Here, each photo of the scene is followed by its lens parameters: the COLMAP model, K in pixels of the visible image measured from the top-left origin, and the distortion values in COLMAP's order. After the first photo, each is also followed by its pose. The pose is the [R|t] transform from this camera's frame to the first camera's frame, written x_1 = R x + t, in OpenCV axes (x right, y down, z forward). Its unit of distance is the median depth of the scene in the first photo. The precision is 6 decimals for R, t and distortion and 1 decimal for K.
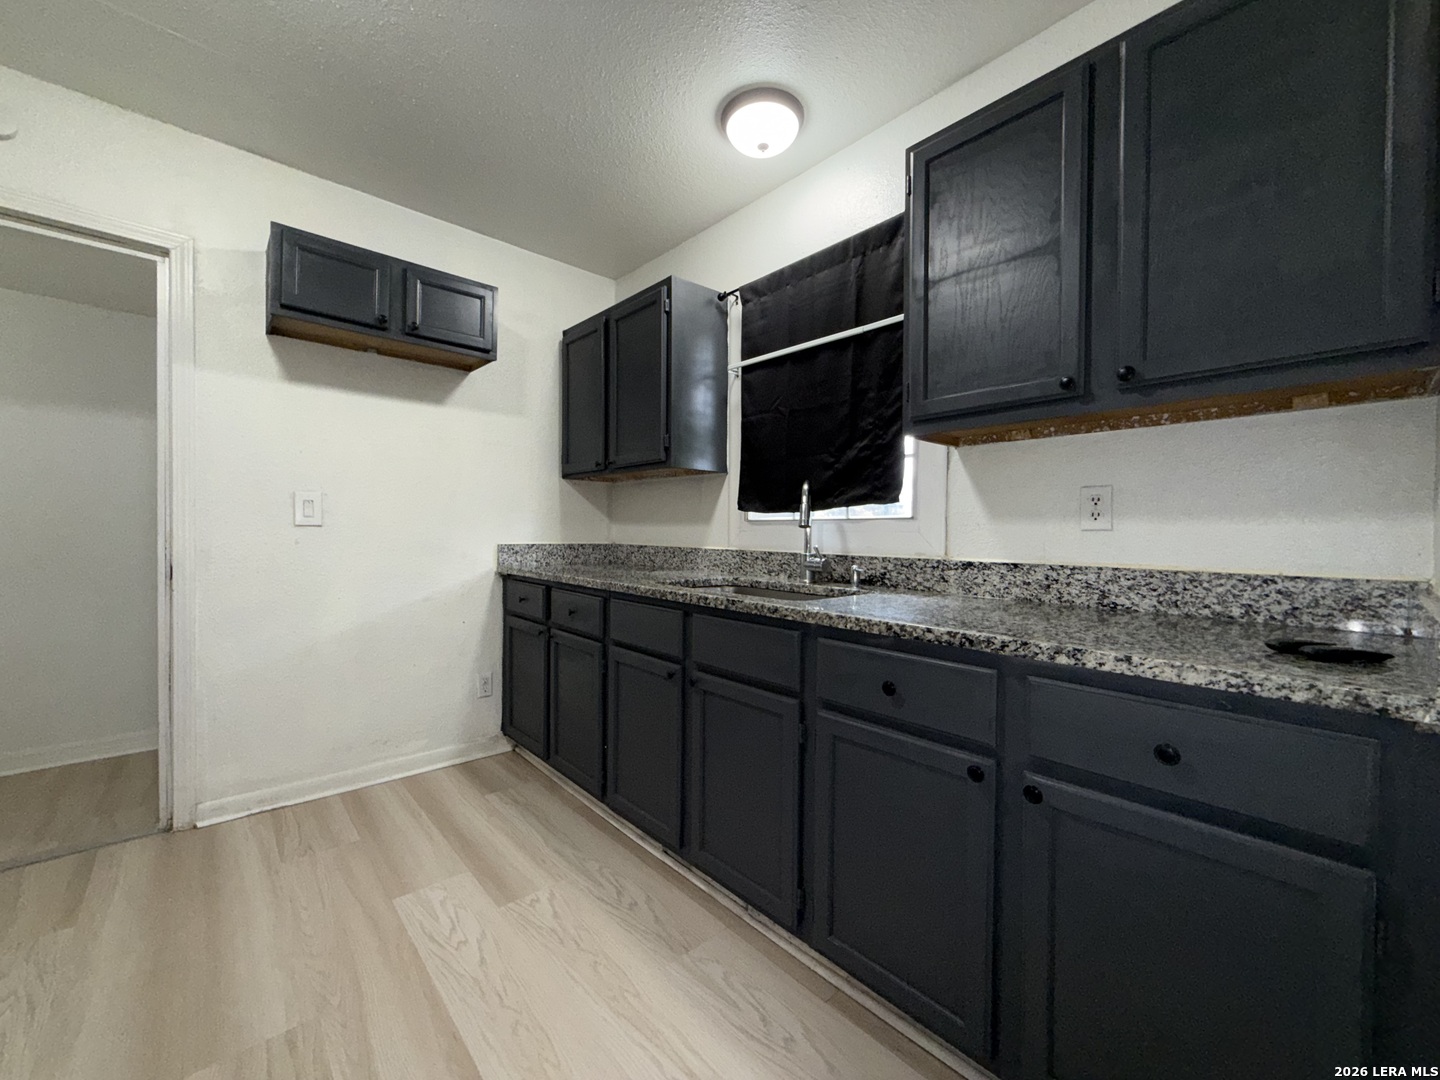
lens RADIAL K [[568.4, 0, 716.8], [0, 568.4, 541.9], [0, 0, 1]] dist [-0.000074, -0.000269]
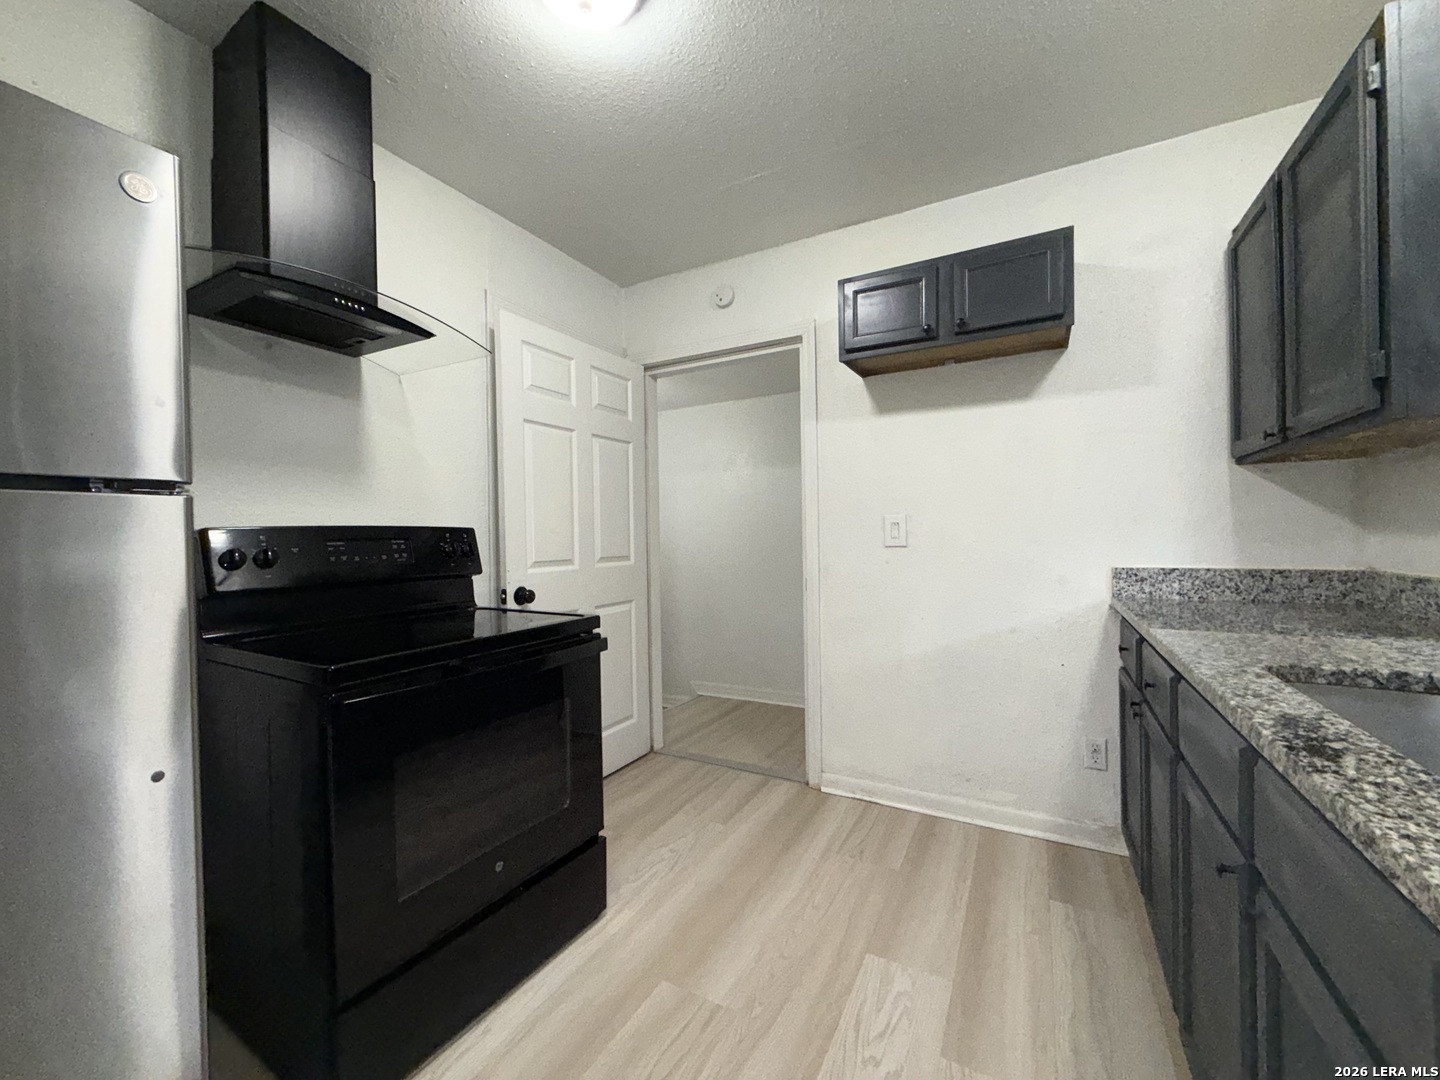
lens RADIAL K [[576.8, 0, 720.0], [0, 576.8, 540.0], [0, 0, 1]] dist [0.001391, 0.000329]
pose [[0.327555, -0.007976, -0.944799, 0.182743], [0.003345, 0.999968, -0.007282, -0.032761], [0.944826, -0.000775, 0.327571, 0.328309]]
